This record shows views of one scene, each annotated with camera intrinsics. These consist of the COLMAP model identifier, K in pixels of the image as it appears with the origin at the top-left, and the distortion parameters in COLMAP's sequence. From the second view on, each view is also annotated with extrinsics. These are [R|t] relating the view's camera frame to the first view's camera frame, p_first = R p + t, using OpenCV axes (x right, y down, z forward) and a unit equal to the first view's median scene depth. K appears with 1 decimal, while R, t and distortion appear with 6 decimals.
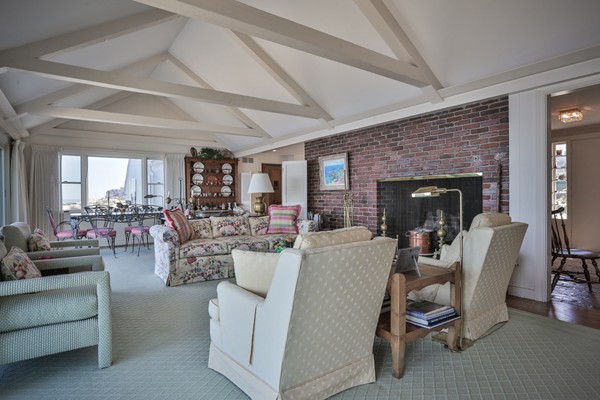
lens RADIAL K [[327.3, 0, 299.2], [0, 327.3, 199.4], [0, 0, 1]] dist [-0.023975, -0.000361]
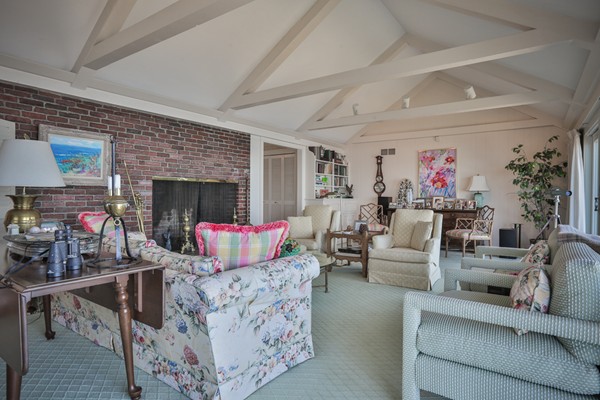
lens RADIAL K [[327.3, 0, 300.1], [0, 327.3, 199.7], [0, 0, 1]] dist [-0.023975, -0.000361]
pose [[-0.308485, -0.002018, 0.951227, -0.610163], [0.008922, 0.999948, 0.005015, -0.001026], [-0.951187, 0.010034, -0.308451, 0.783279]]
